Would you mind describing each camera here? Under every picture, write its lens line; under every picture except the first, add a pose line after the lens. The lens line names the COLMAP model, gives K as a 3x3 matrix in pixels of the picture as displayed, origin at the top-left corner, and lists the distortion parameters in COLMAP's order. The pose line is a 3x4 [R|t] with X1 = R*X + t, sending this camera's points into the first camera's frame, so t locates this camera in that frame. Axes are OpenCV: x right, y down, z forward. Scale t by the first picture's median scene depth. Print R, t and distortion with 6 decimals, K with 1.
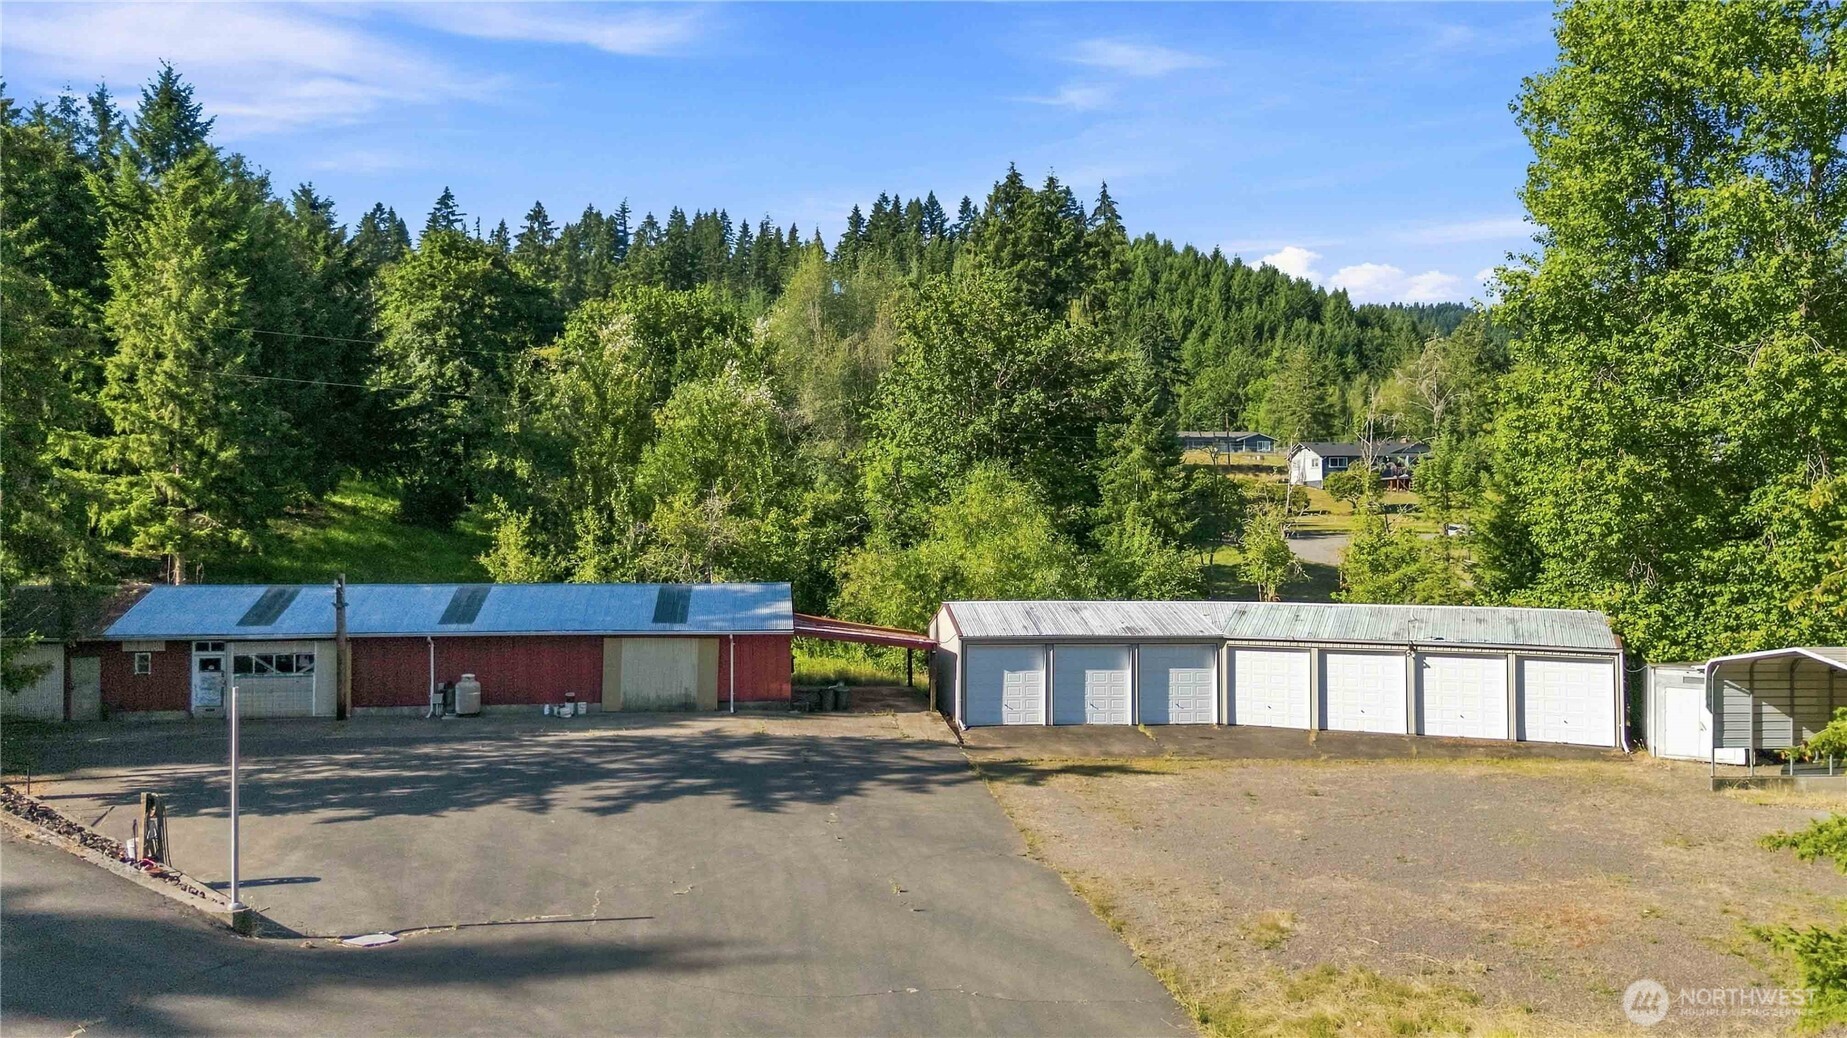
lens RADIAL K [[1357.7, 0, 932.8], [0, 1357.7, 517.4], [0, 0, 1]] dist [0.039032, 0.001106]
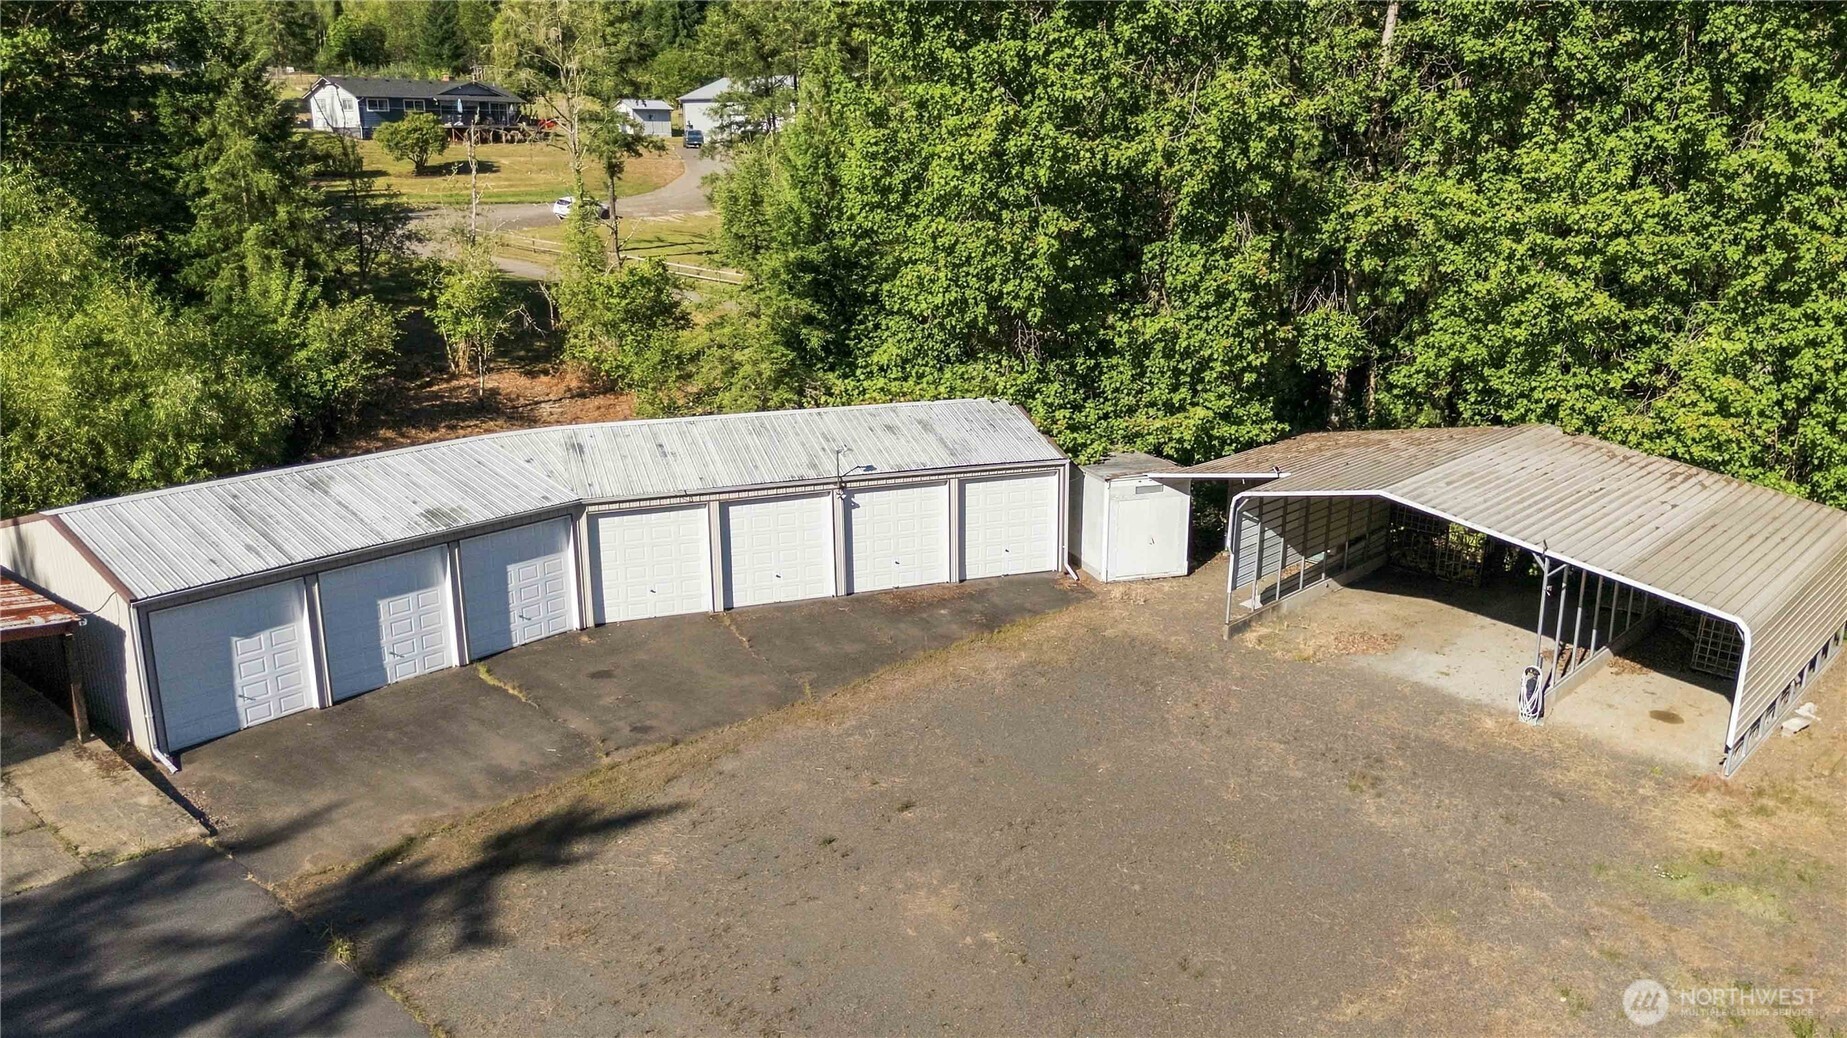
lens RADIAL K [[1343.5, 0, 926.6], [0, 1343.5, 527.0], [0, 0, 1]] dist [0.083047, -0.096634]
pose [[0.749244, -0.183568, 0.636346, -0.077154], [-0.002225, 0.960118, 0.279587, -0.082925], [-0.662290, -0.210894, 0.718954, 0.428887]]
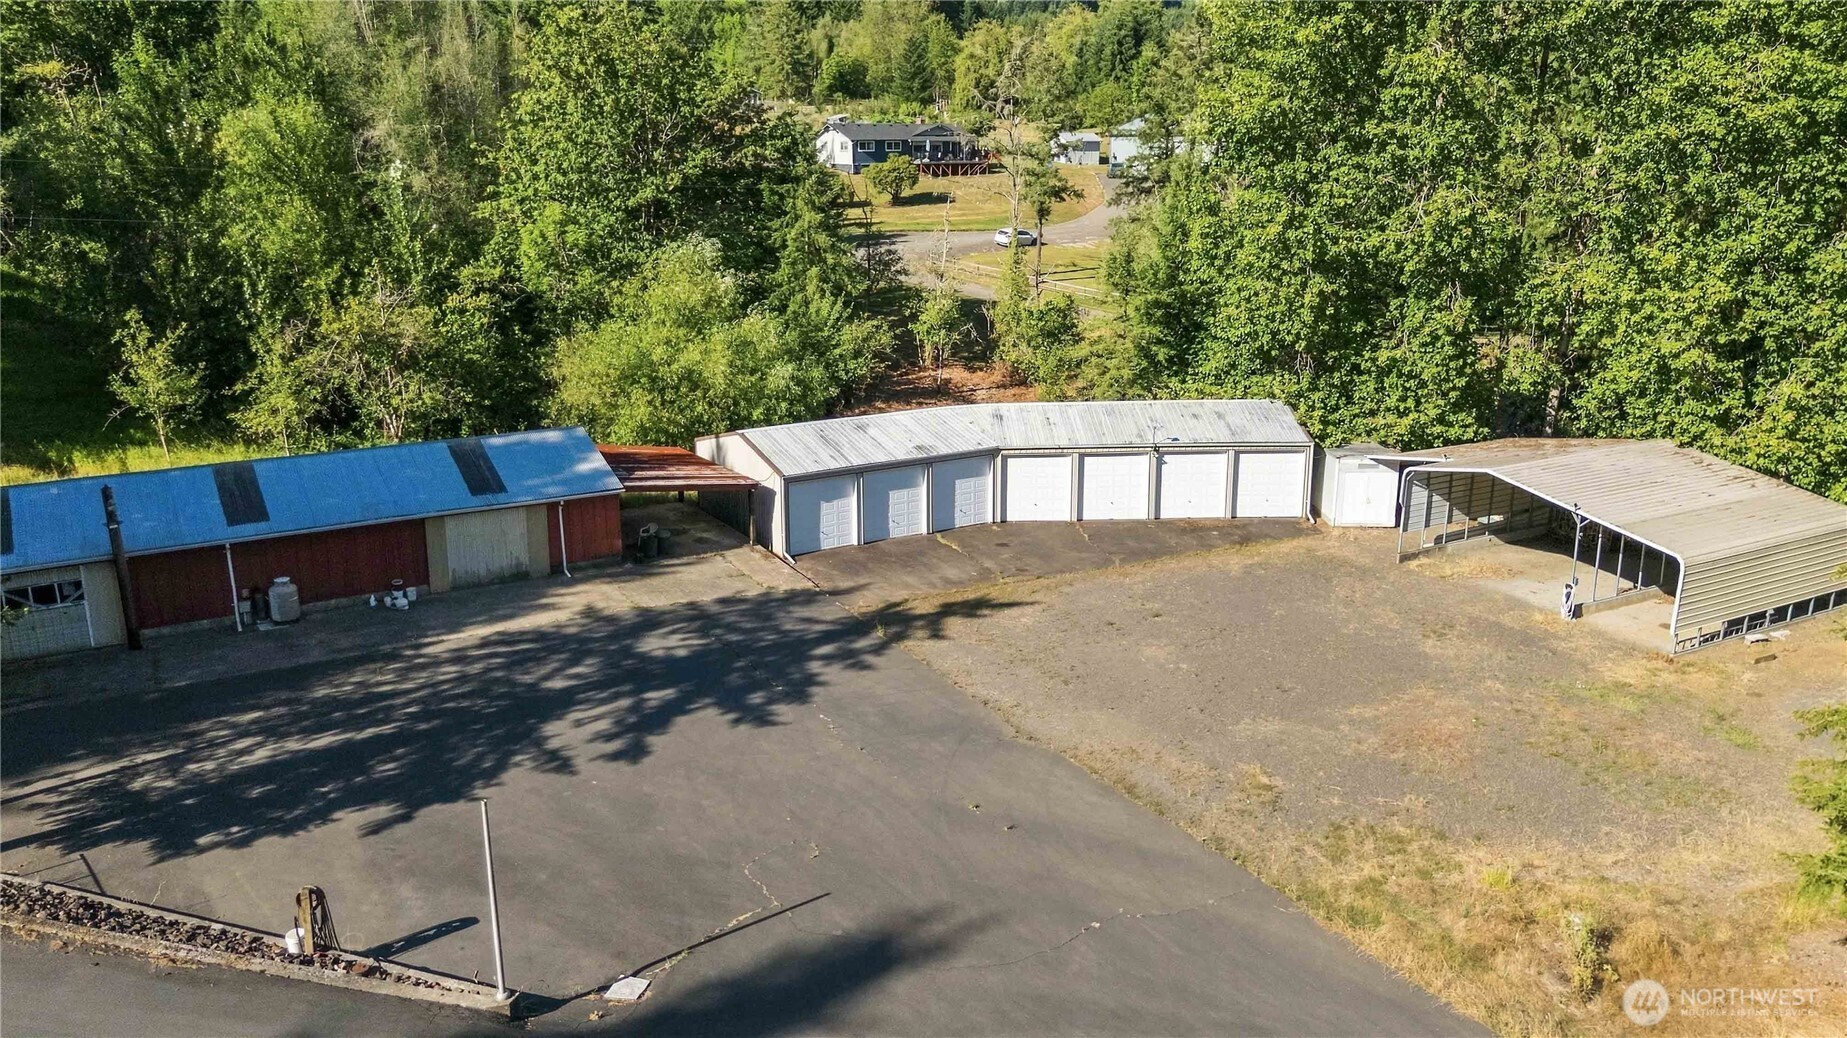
lens RADIAL K [[1343.5, 0, 926.6], [0, 1343.5, 527.0], [0, 0, 1]] dist [0.083047, -0.096634]
pose [[0.915194, -0.115411, 0.386136, -0.277922], [0.002351, 0.959632, 0.281250, -0.162025], [-0.403007, -0.256491, 0.878520, 0.038648]]
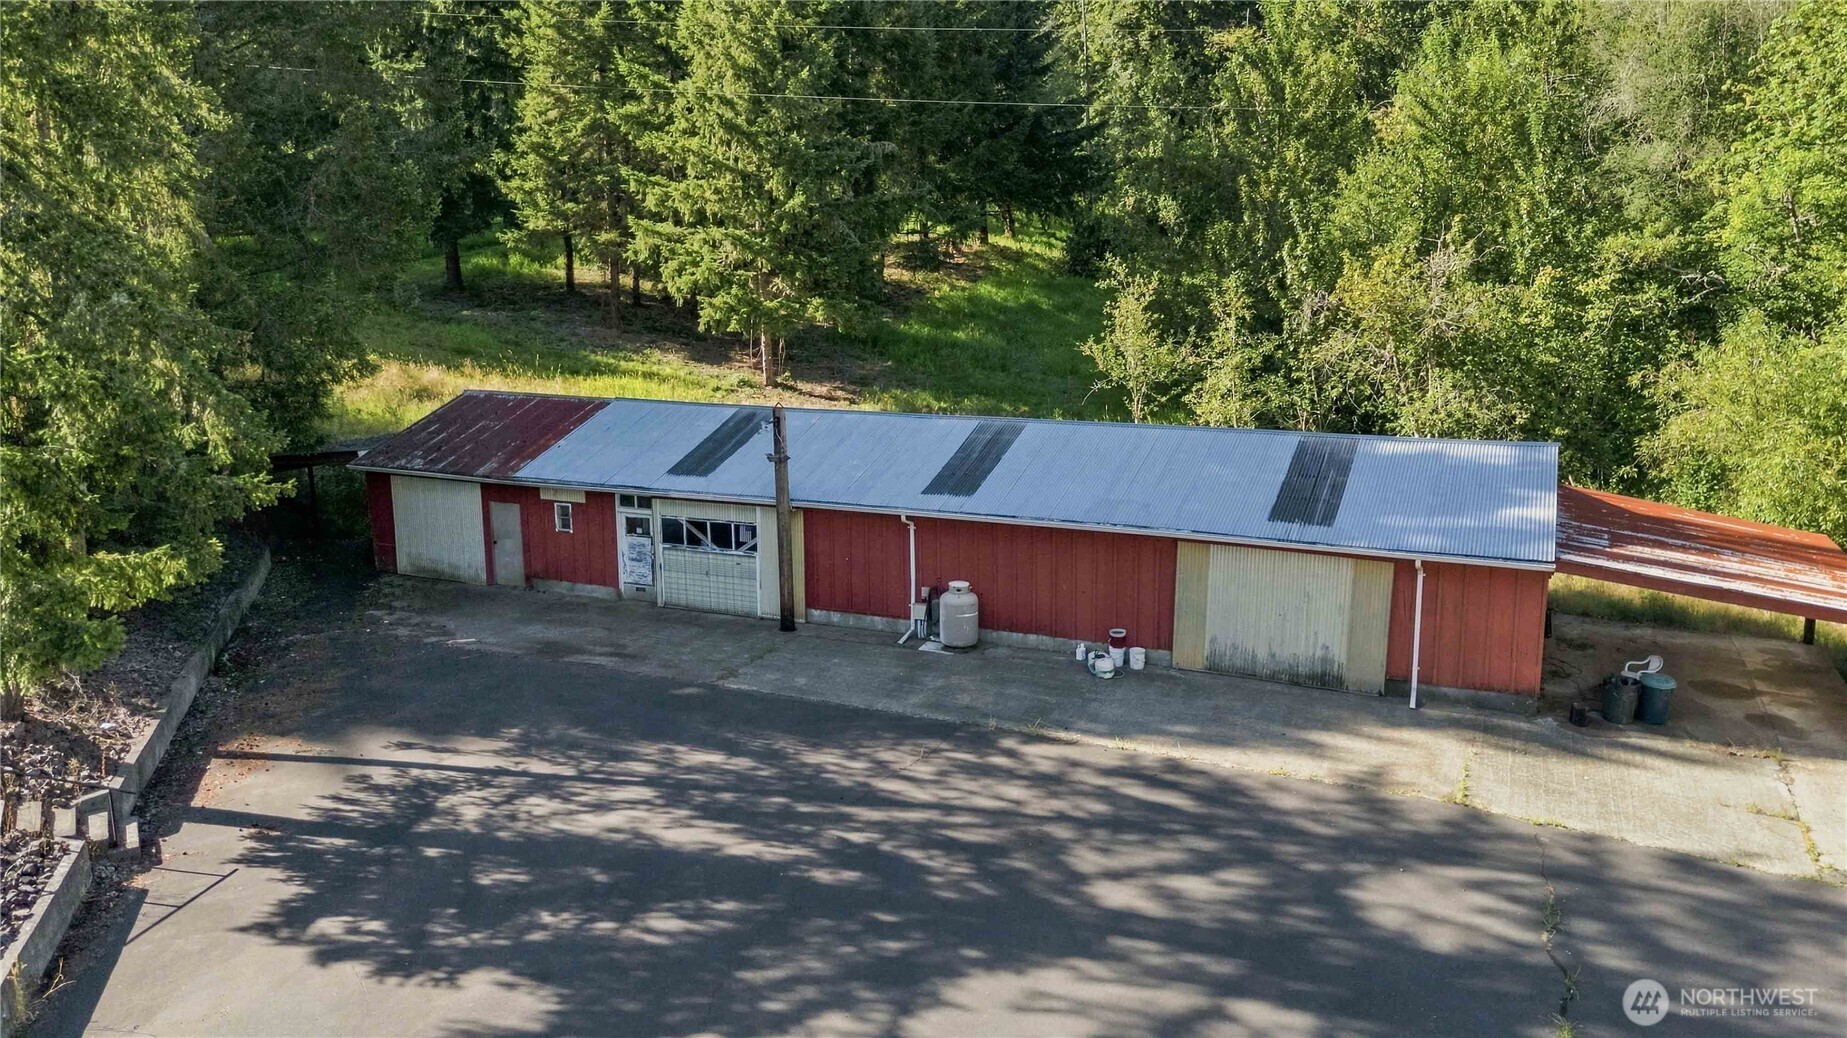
lens RADIAL K [[1343.5, 0, 926.6], [0, 1343.5, 527.0], [0, 0, 1]] dist [0.083047, -0.096634]
pose [[0.854256, 0.099509, -0.510240, -0.047443], [0.009830, 0.978241, 0.207238, -0.031184], [0.519760, -0.182050, 0.834690, 0.471368]]
